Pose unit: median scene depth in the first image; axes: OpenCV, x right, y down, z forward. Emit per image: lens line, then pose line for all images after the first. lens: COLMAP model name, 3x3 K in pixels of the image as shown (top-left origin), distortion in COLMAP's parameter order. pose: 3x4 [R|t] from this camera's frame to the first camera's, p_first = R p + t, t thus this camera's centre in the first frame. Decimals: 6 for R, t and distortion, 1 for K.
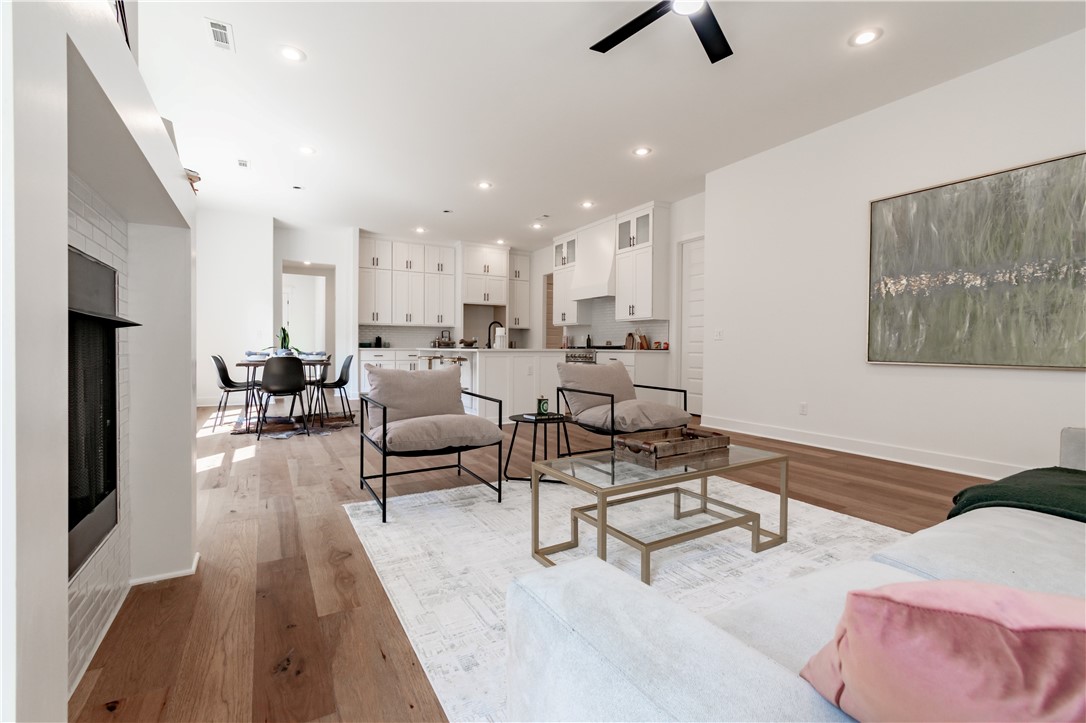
lens RADIAL K [[484.7, 0, 541.1], [0, 484.7, 347.3], [0, 0, 1]] dist [-0.001045, -0.001145]
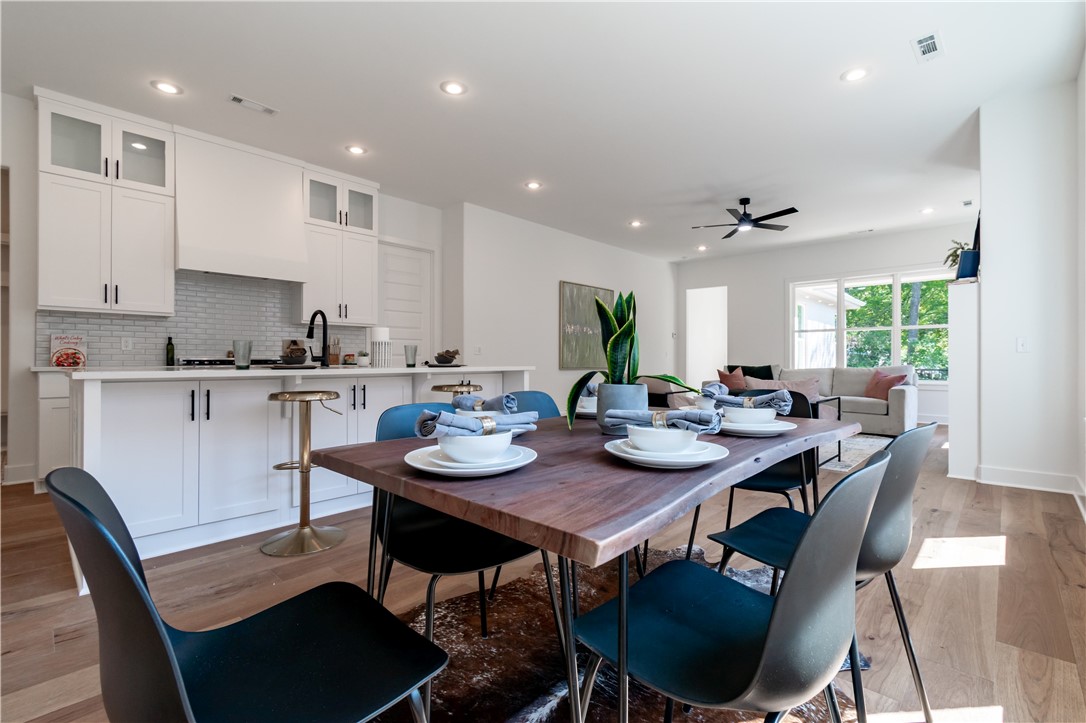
lens RADIAL K [[484.7, 0, 550.6], [0, 484.7, 358.9], [0, 0, 1]] dist [-0.001045, -0.001145]
pose [[-0.292025, -0.006405, 0.956389, -1.068909], [-0.004897, 0.999974, 0.005202, -0.014306], [-0.956398, -0.003164, -0.292049, 1.583209]]
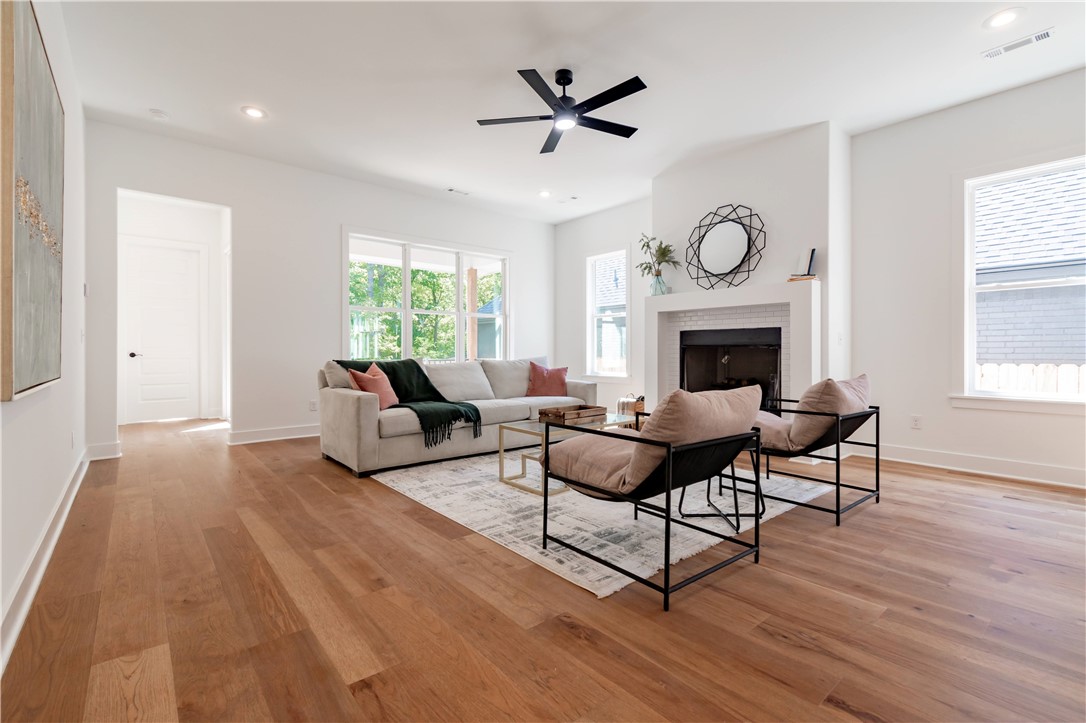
lens RADIAL K [[484.7, 0, 547.7], [0, 484.7, 353.5], [0, 0, 1]] dist [-0.001045, -0.001145]
pose [[-0.981750, -0.007933, -0.190009, 0.363212], [-0.008366, 0.999964, 0.001476, -0.003684], [0.189990, 0.003038, -0.981781, 1.425408]]
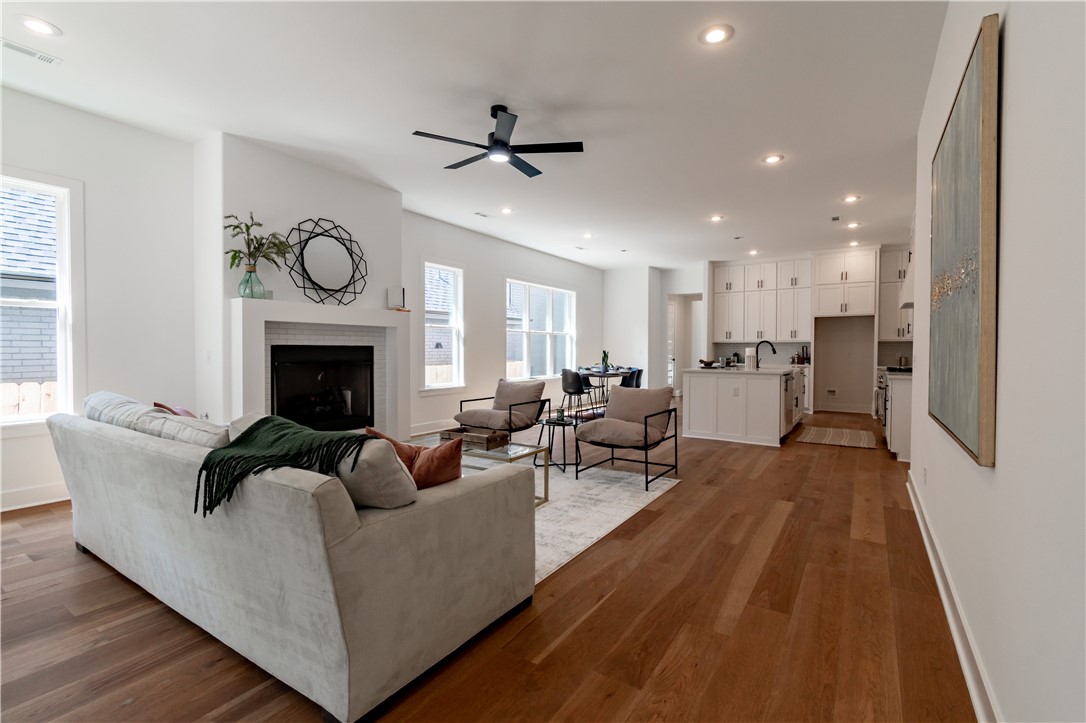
lens RADIAL K [[484.7, 0, 557.1], [0, 484.7, 358.1], [0, 0, 1]] dist [-0.001045, -0.001145]
pose [[0.469047, 0.008634, -0.883131, 1.016921], [0.000118, 0.999952, 0.009839, -0.047063], [0.883173, -0.004719, 0.469024, 0.264159]]
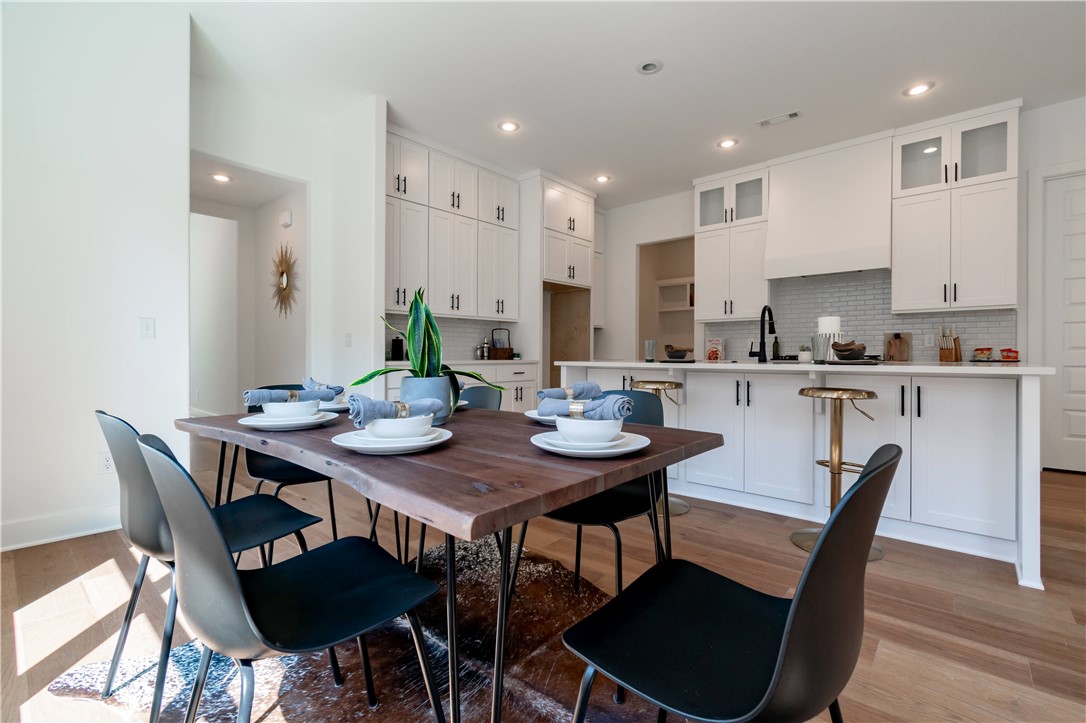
lens RADIAL K [[484.7, 0, 551.5], [0, 484.7, 355.0], [0, 0, 1]] dist [-0.001045, -0.001145]
pose [[0.943801, -0.006318, 0.330454, -0.786181], [0.005450, 0.999979, 0.003555, -0.011825], [-0.330469, -0.001555, 0.943816, 1.060080]]
